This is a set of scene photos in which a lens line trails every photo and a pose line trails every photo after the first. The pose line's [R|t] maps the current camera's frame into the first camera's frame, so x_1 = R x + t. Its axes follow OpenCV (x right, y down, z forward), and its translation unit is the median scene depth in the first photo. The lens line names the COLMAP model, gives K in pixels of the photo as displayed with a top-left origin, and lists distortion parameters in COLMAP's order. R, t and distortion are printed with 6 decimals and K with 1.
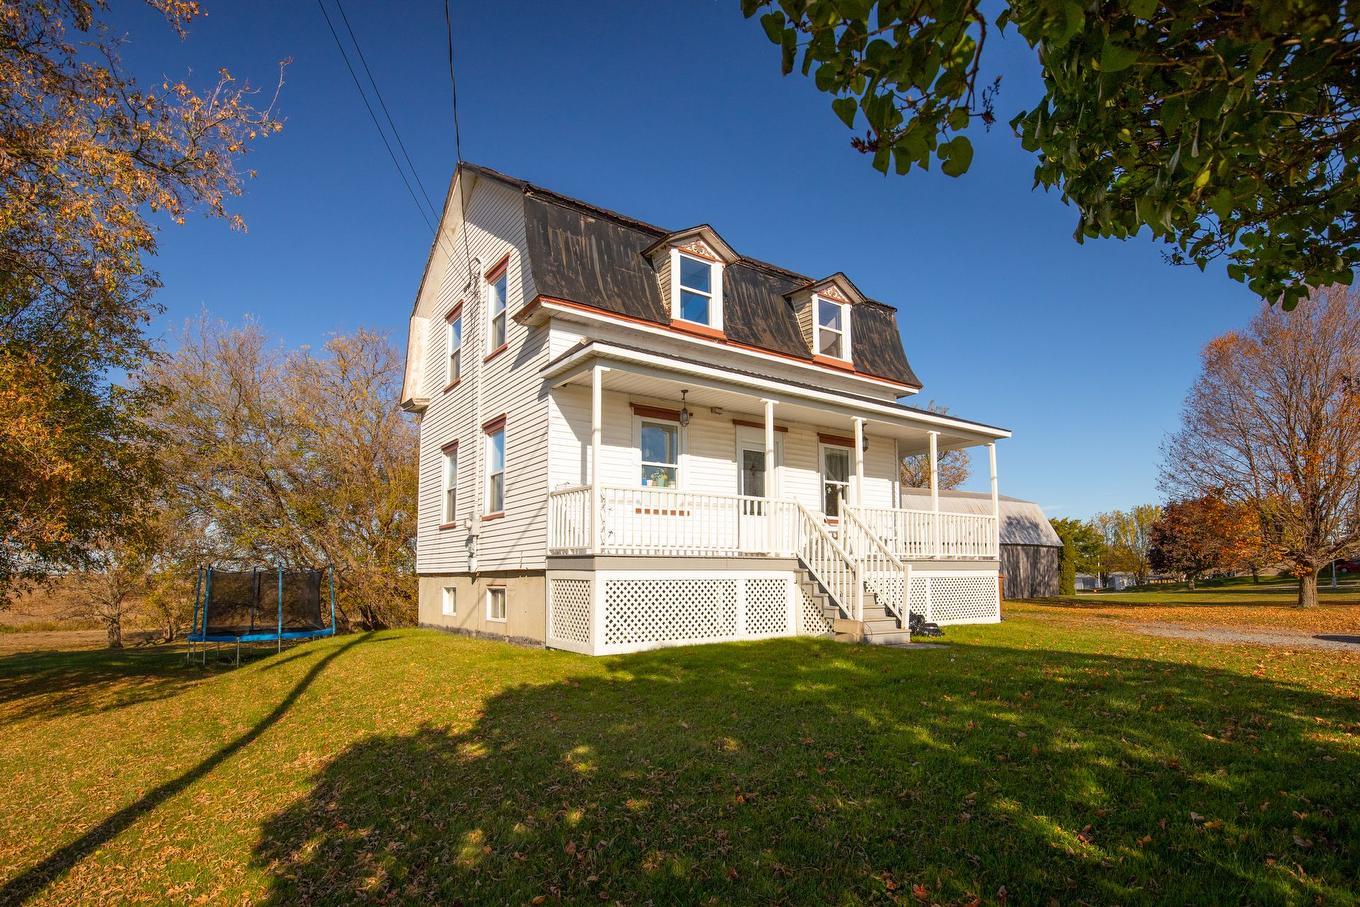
lens RADIAL K [[691.3, 0, 678.6], [0, 691.3, 509.5], [0, 0, 1]] dist [-0.004752, 0.000145]
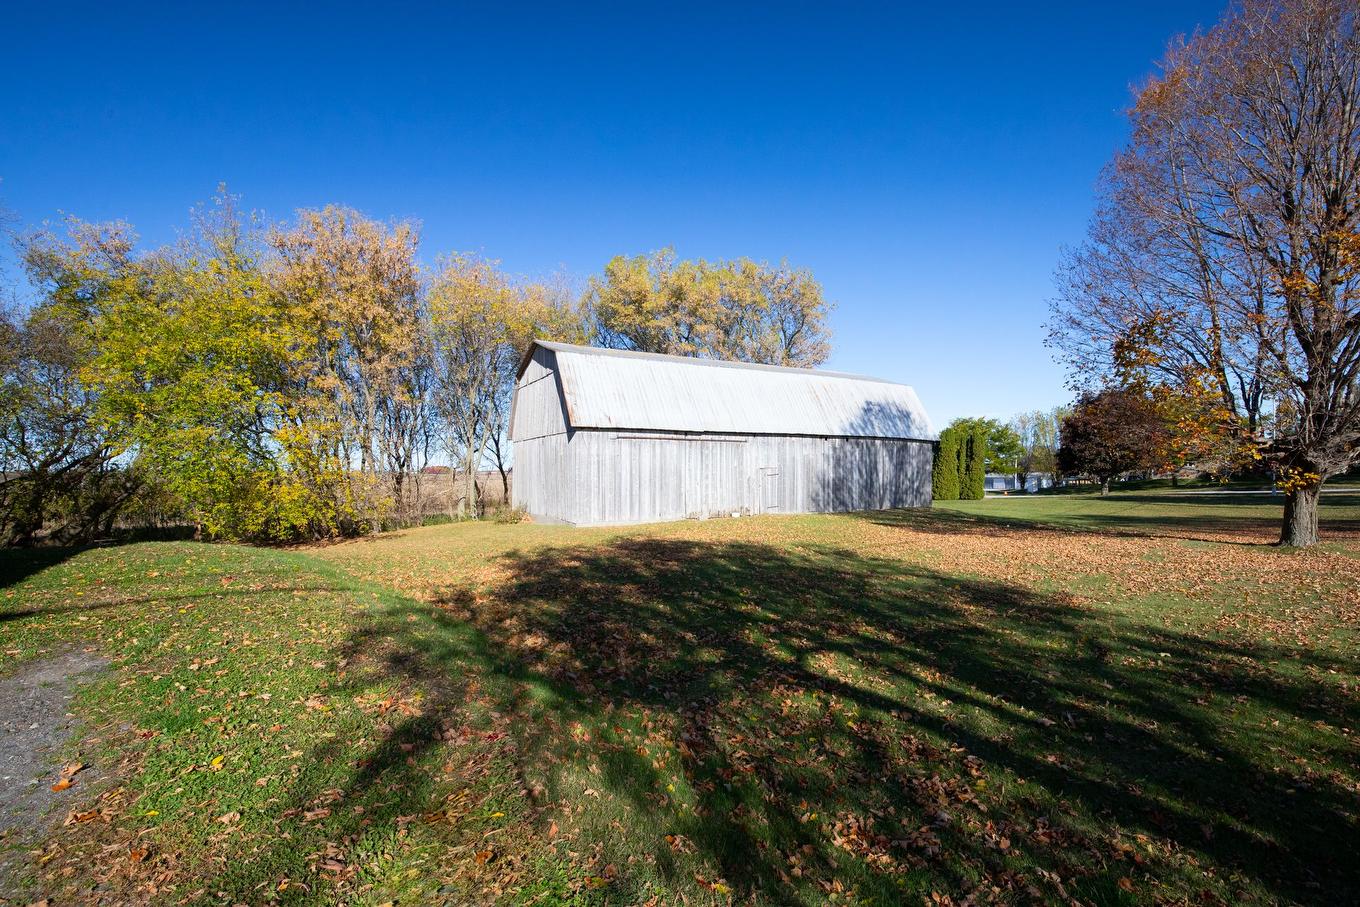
lens RADIAL K [[618.4, 0, 688.1], [0, 618.4, 454.9], [0, 0, 1]] dist [-0.001870, -0.000187]
pose [[0.999245, 0.003860, 0.038666, 0.546896], [-0.006366, 0.997871, 0.064913, 0.054925], [-0.038333, -0.065110, 0.997142, 0.713941]]
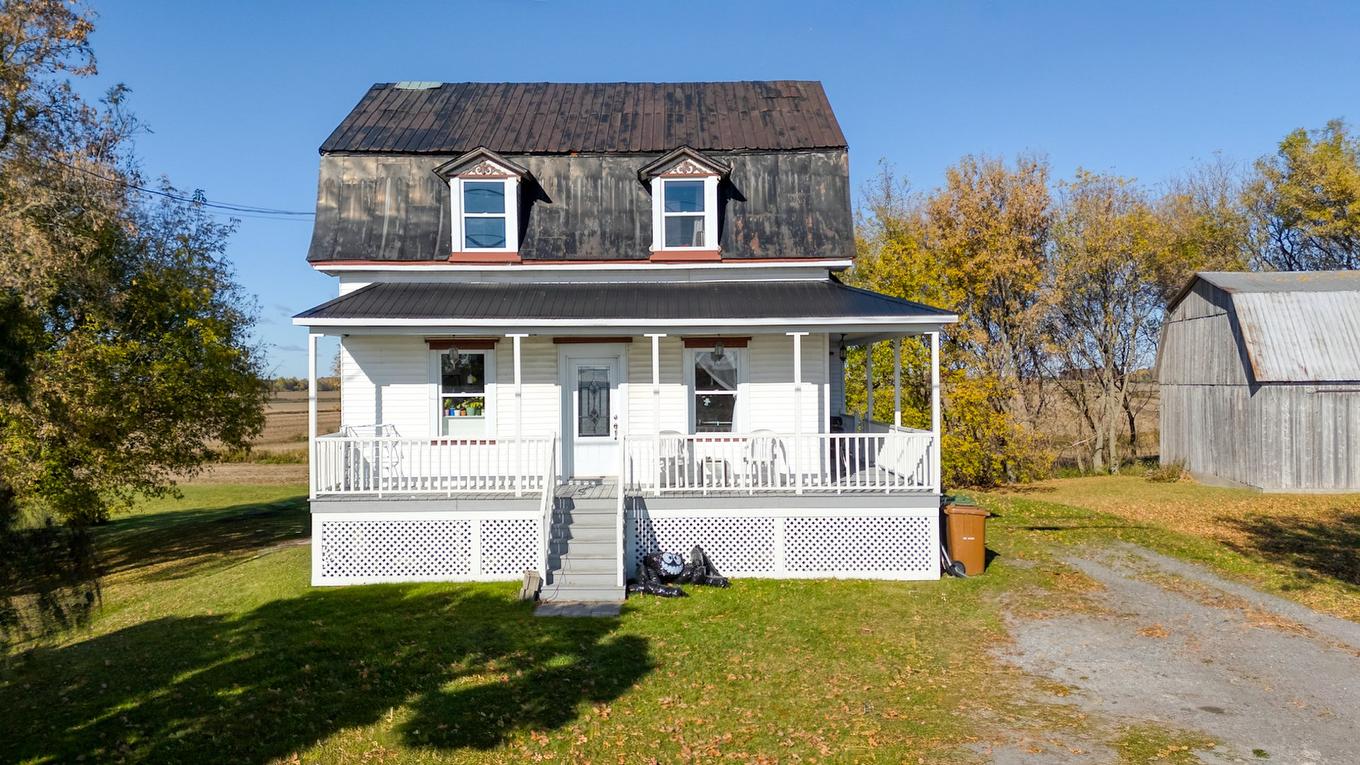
lens RADIAL K [[1010.8, 0, 679.4], [0, 1010.8, 374.8], [0, 0, 1]] dist [0.026404, -0.017310]
pose [[0.822997, -0.006682, -0.568006, 0.546909], [0.055541, 0.996086, 0.068756, -0.091322], [0.565323, -0.088133, 0.820148, -0.013305]]
